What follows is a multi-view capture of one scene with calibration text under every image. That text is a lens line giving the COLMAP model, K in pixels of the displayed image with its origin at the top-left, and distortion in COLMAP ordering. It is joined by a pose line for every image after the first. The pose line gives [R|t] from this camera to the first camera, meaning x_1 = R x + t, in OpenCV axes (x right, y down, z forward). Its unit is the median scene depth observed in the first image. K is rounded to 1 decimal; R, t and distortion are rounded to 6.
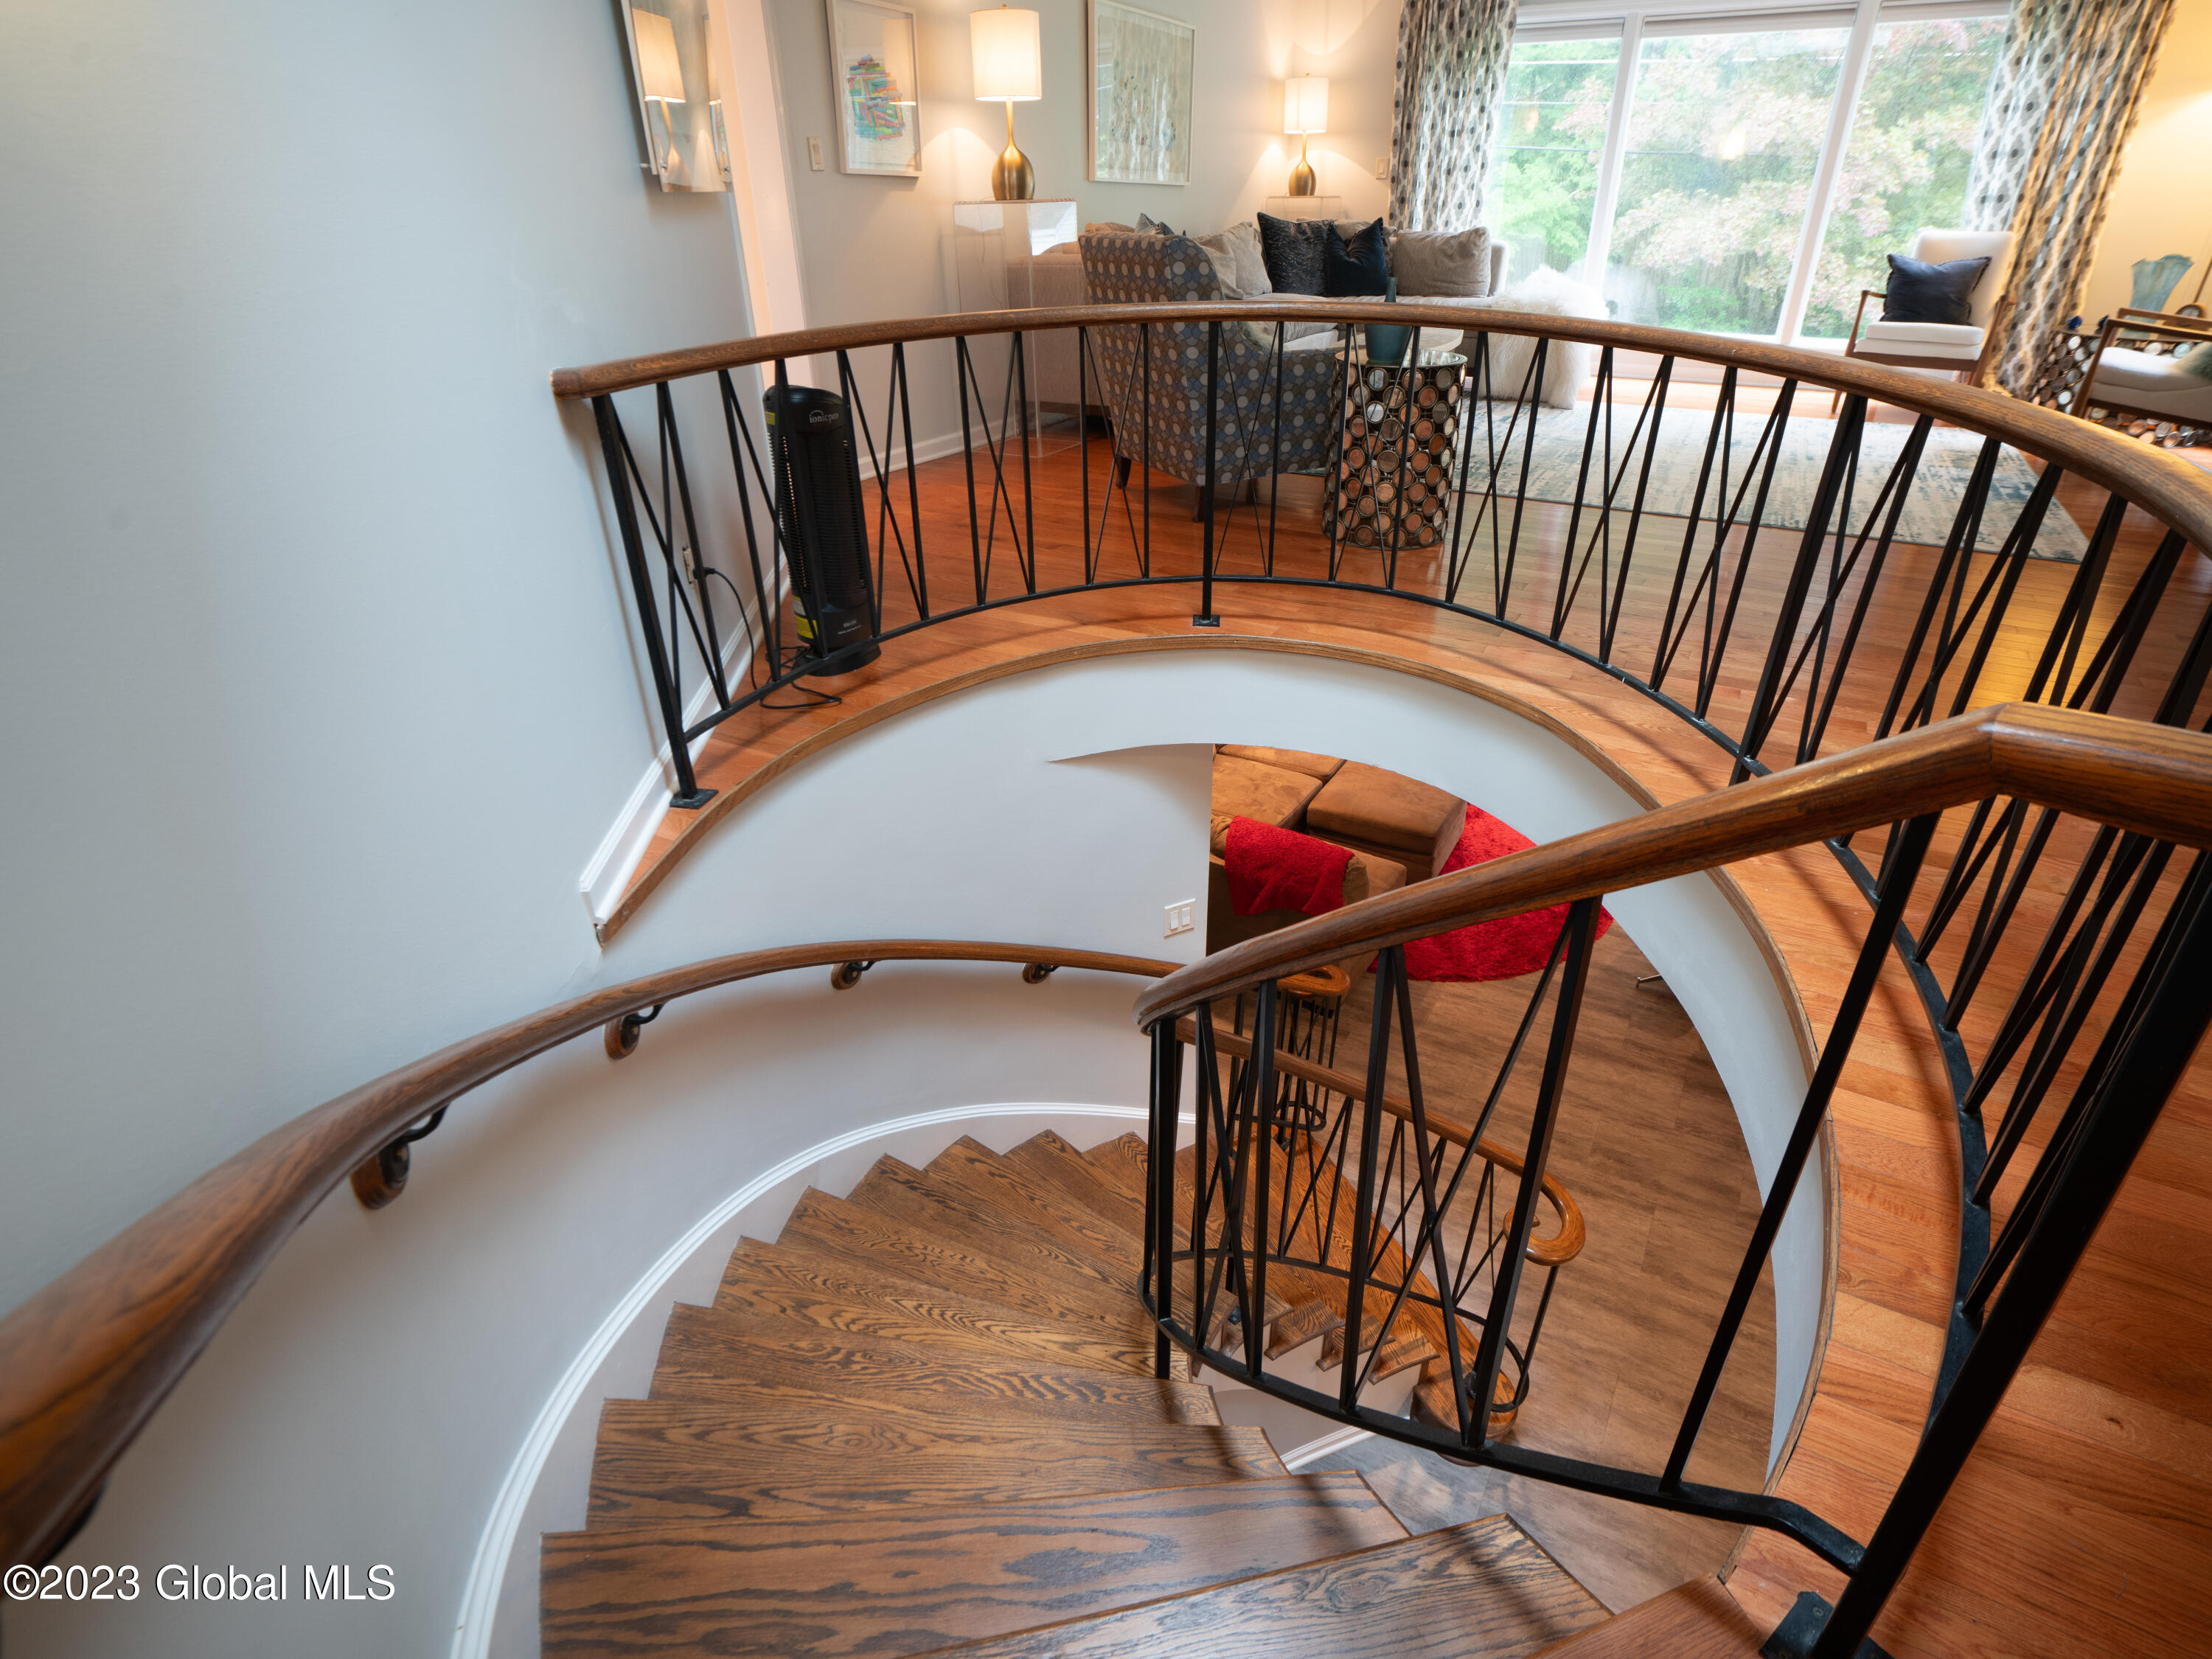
lens RADIAL K [[1135.2, 0, 1096.6], [0, 1135.2, 849.7], [0, 0, 1]] dist [-0.053131, 0.017056]
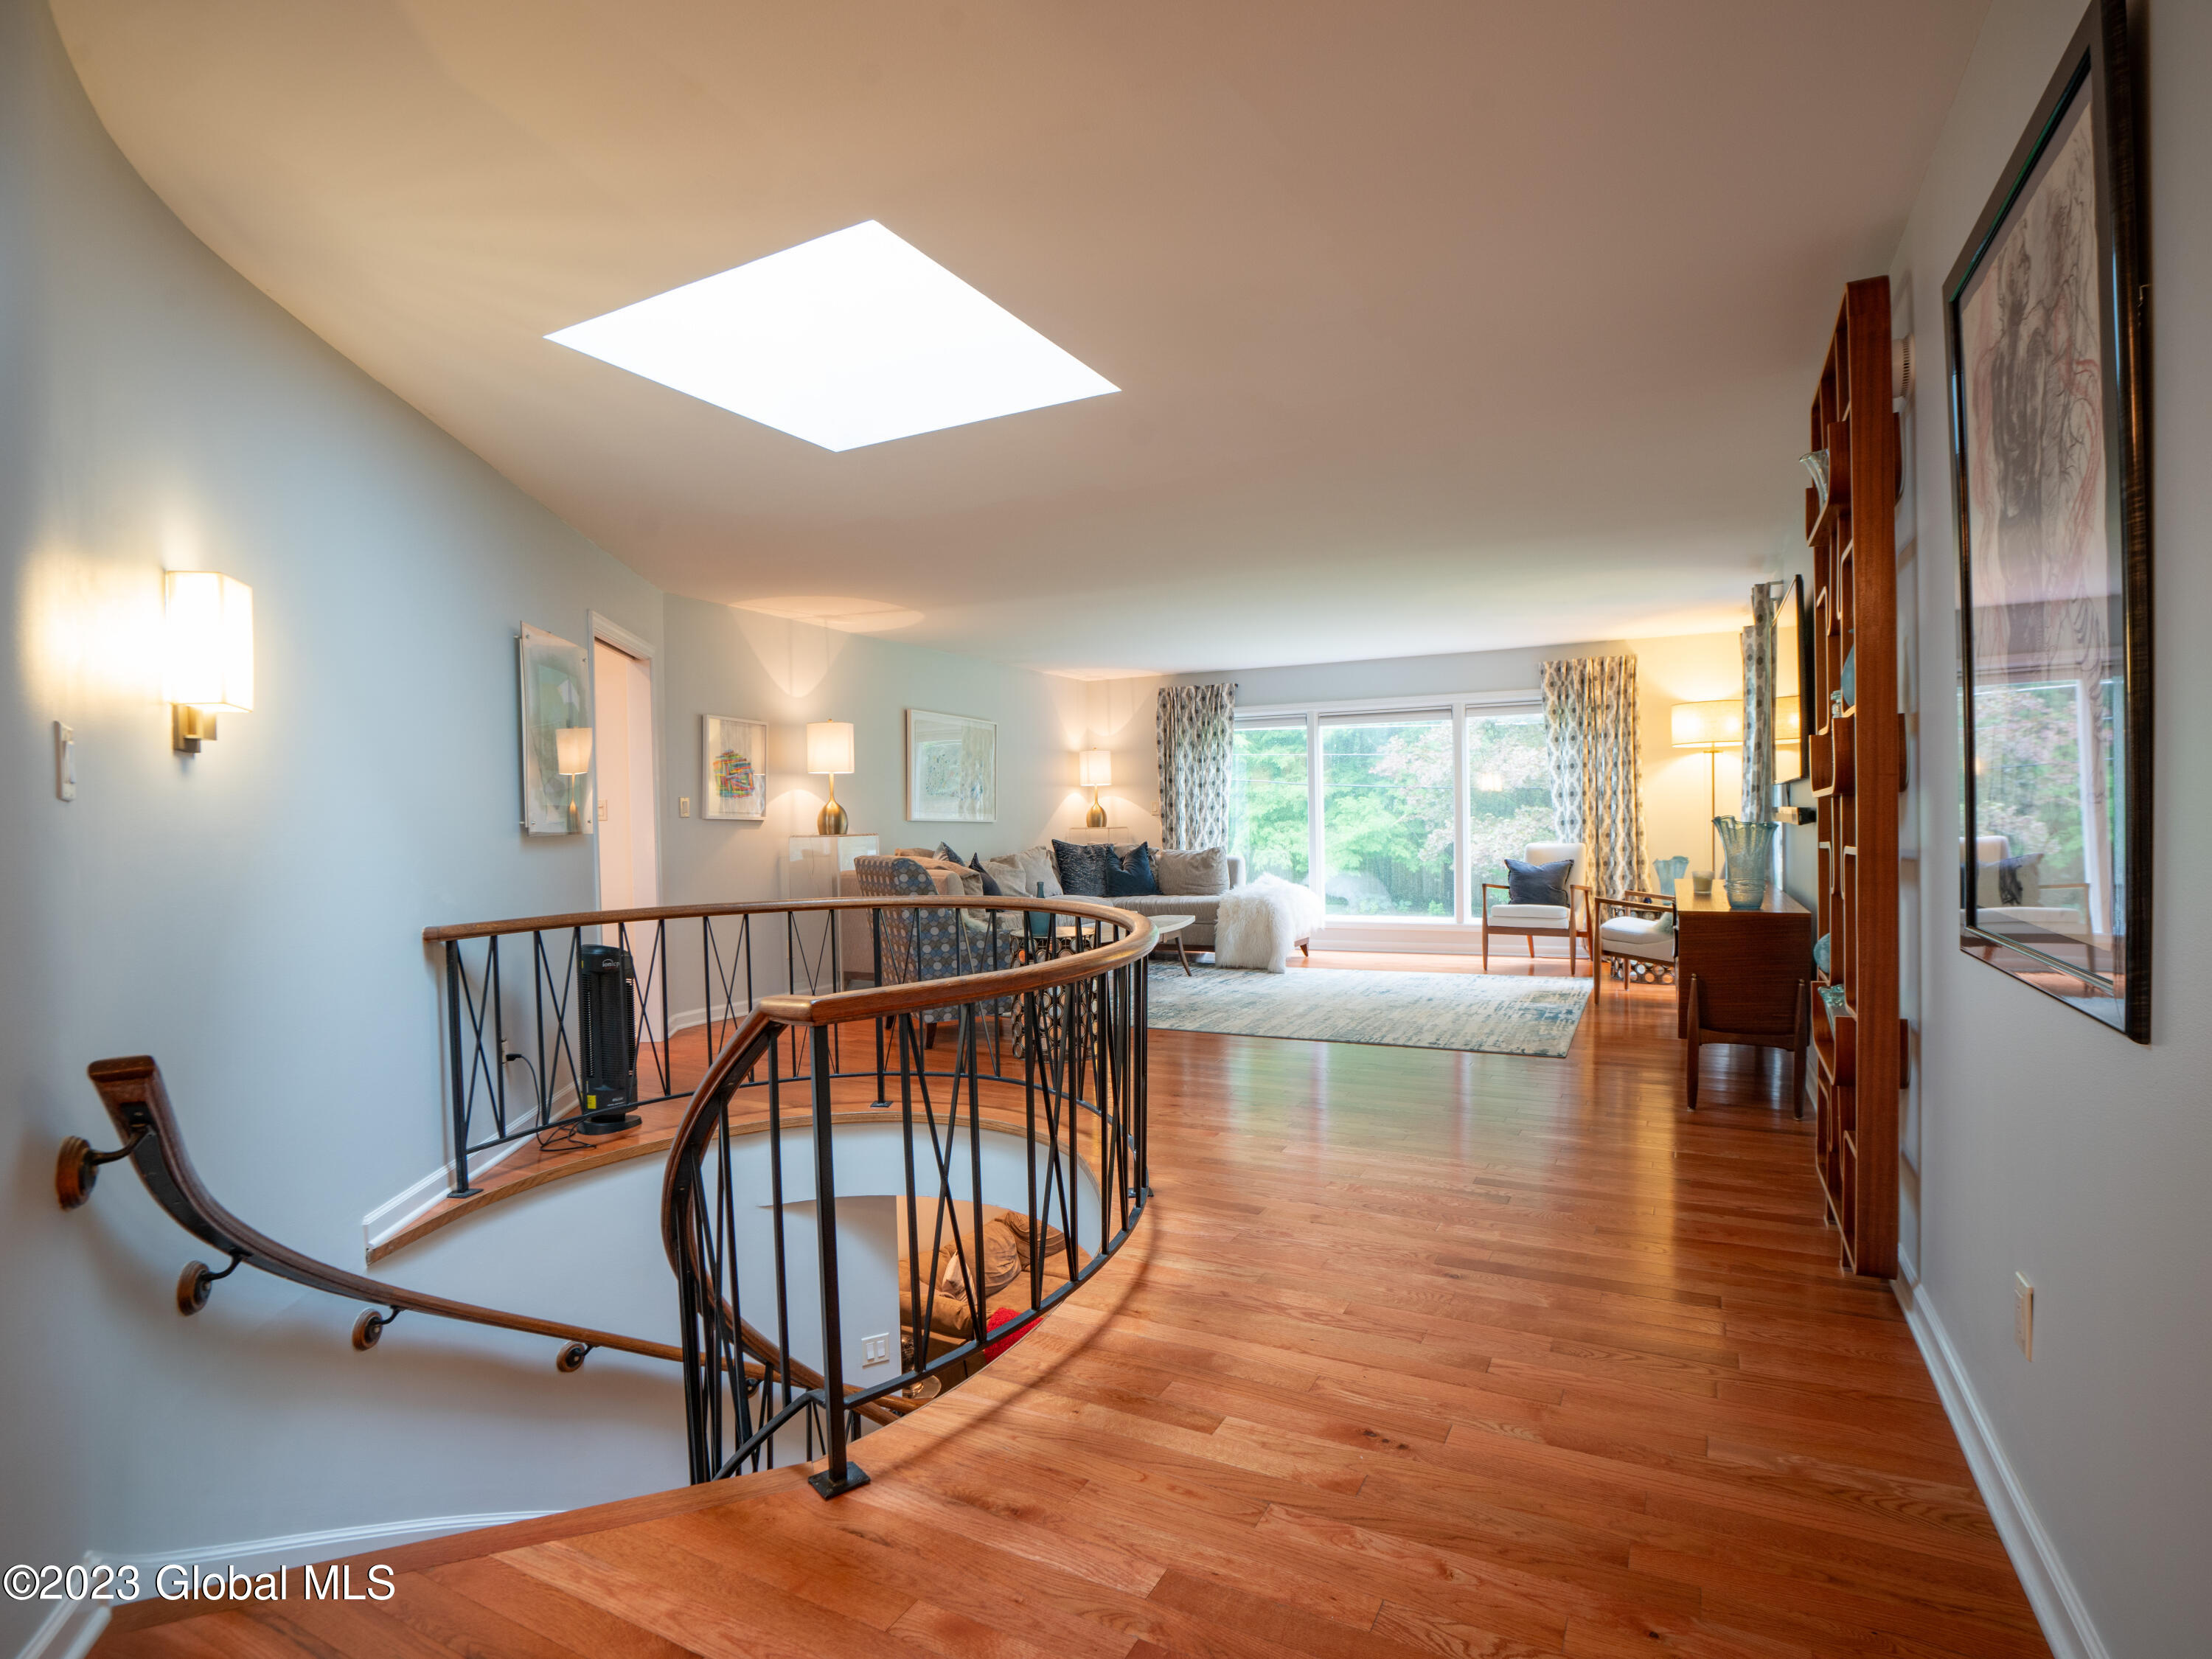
lens RADIAL K [[1145.6, 0, 1102.9], [0, 1145.6, 843.7], [0, 0, 1]] dist [-0.067003, 0.031257]
pose [[0.998968, -0.002515, 0.045357, 0.166599], [0.024306, 0.873110, -0.486917, 0.115157], [-0.038377, 0.487517, 0.872270, -0.219692]]
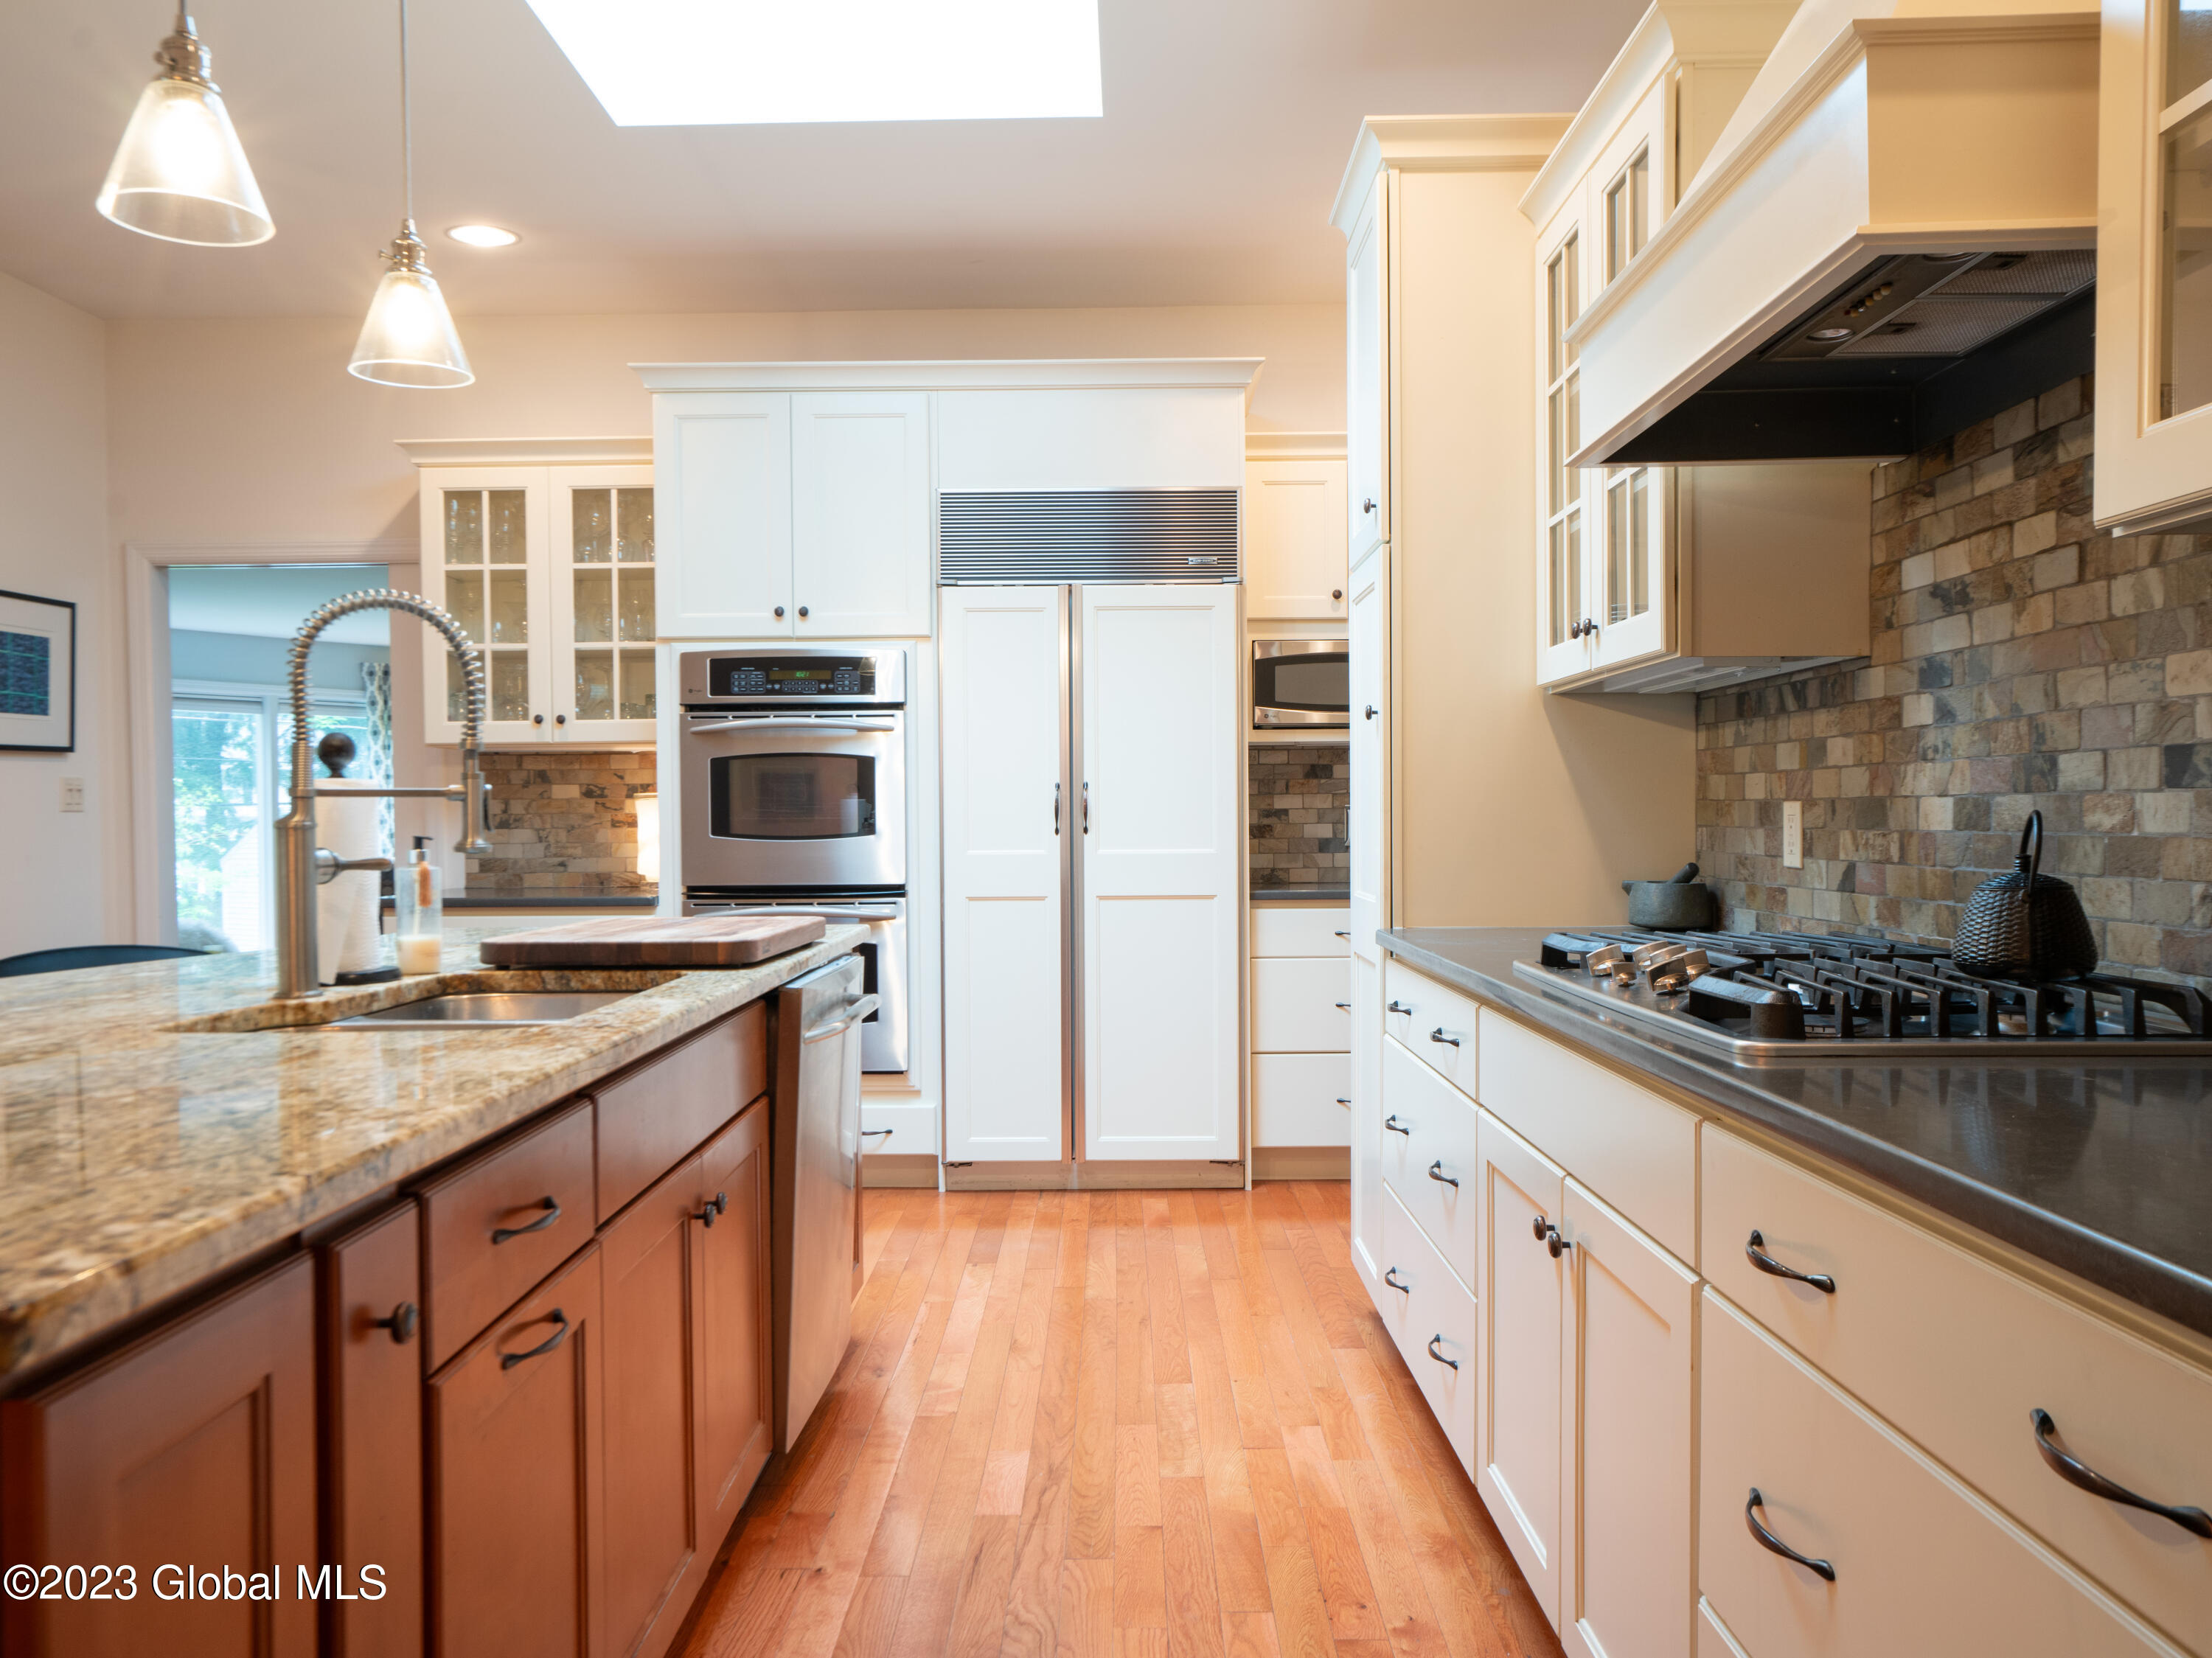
lens RADIAL K [[1640.2, 0, 1111.6], [0, 1640.2, 840.3], [0, 0, 1]] dist [-0.000537, 0.001016]
pose [[0.069196, 0.004770, 0.997592, -1.115979], [0.509983, 0.859278, -0.039483, -0.071456], [-0.857397, 0.511487, 0.057026, 0.152138]]
